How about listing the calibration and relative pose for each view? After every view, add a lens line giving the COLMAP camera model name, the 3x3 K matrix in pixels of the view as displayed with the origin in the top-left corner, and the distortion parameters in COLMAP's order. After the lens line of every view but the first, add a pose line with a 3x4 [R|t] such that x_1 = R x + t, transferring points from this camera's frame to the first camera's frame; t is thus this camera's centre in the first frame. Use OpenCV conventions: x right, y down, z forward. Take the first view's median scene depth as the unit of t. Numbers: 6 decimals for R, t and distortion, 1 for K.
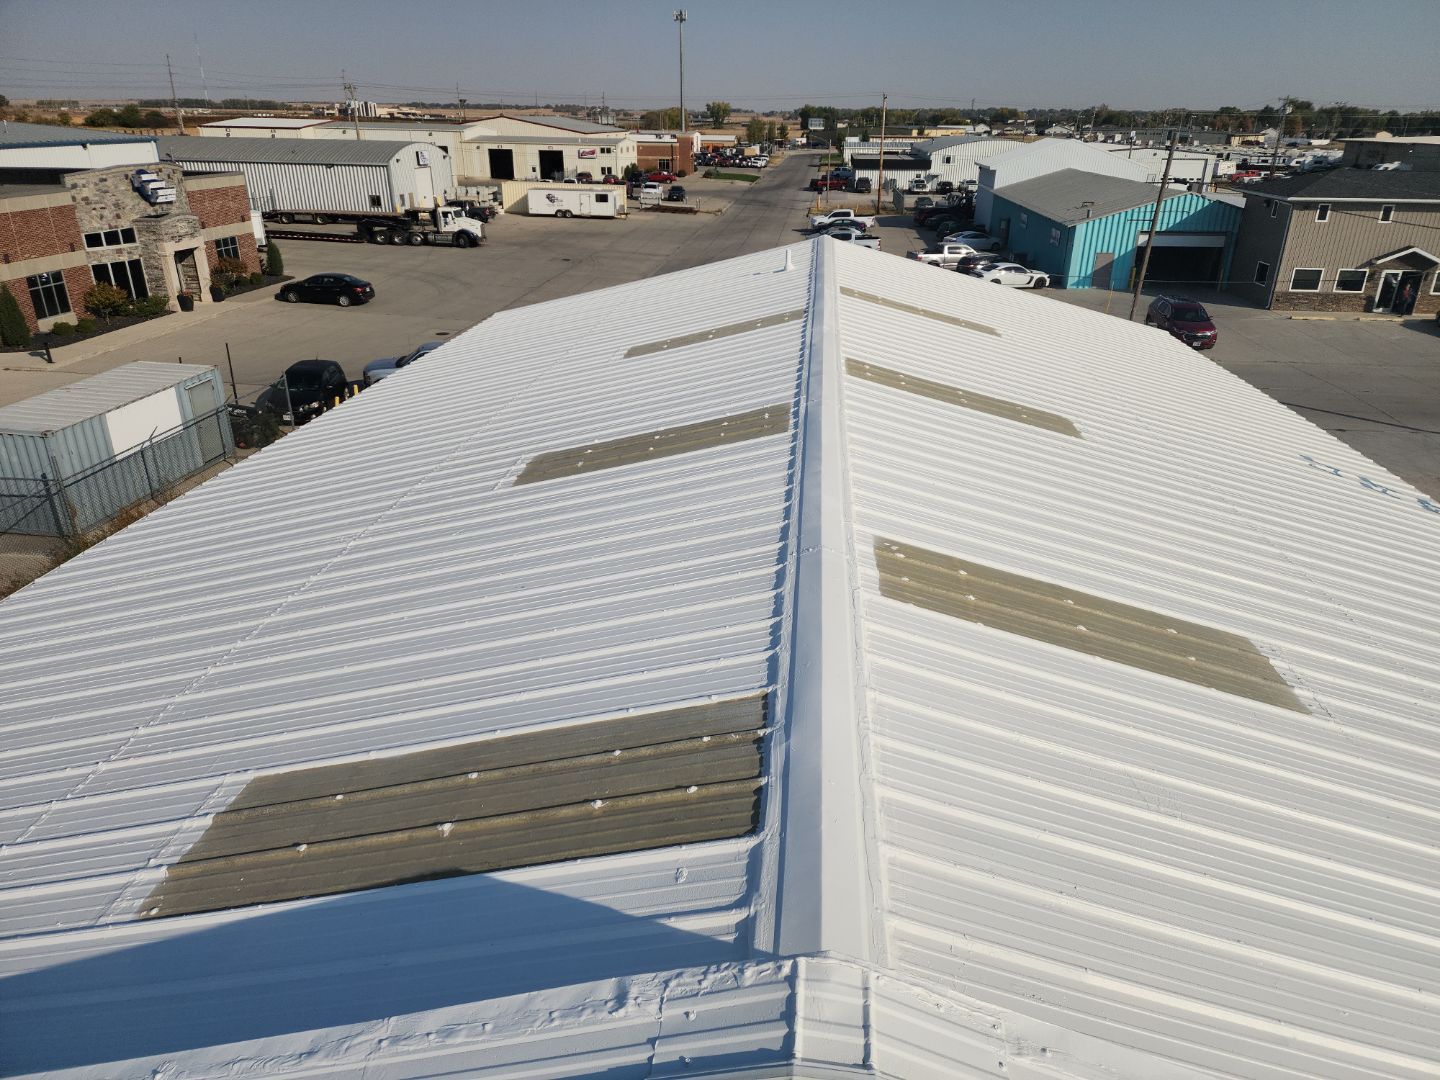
lens RADIAL K [[960.7, 0, 719.9], [0, 960.7, 539.7], [0, 0, 1]] dist [0.008091, 0.002421]
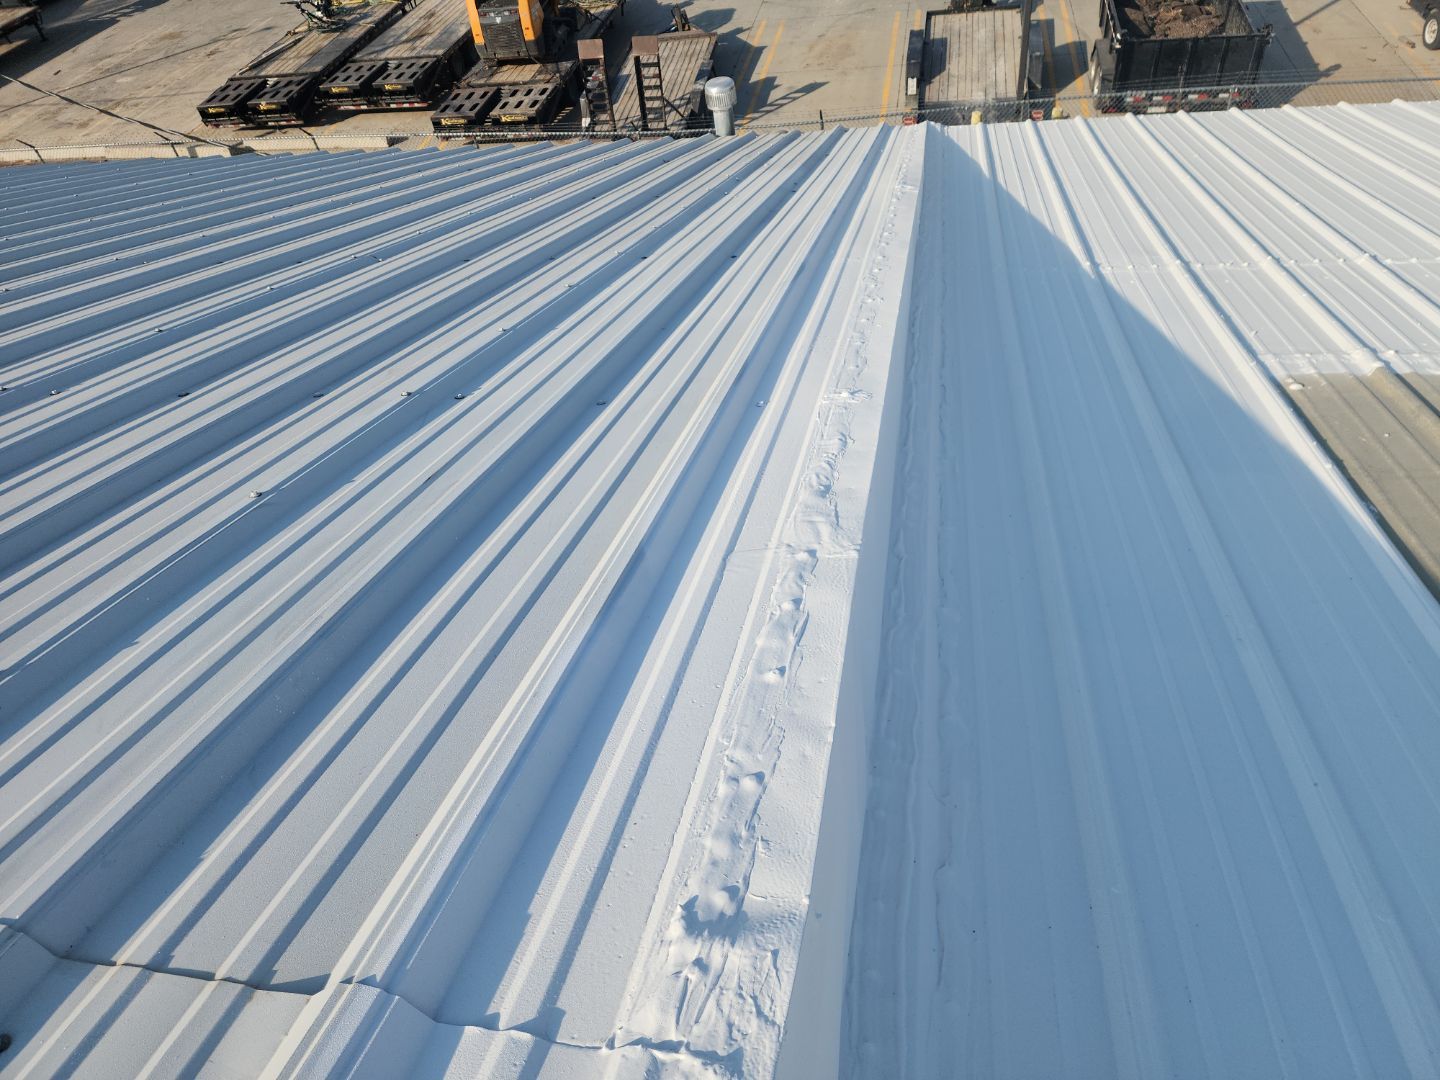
lens RADIAL K [[960.7, 0, 719.9], [0, 960.7, 539.7], [0, 0, 1]] dist [0.008091, 0.002421]
pose [[-0.068634, 0.700322, -0.710520, 0.039390], [-0.274464, 0.671462, 0.688337, 0.156181], [0.959145, 0.242256, 0.146128, 0.899330]]
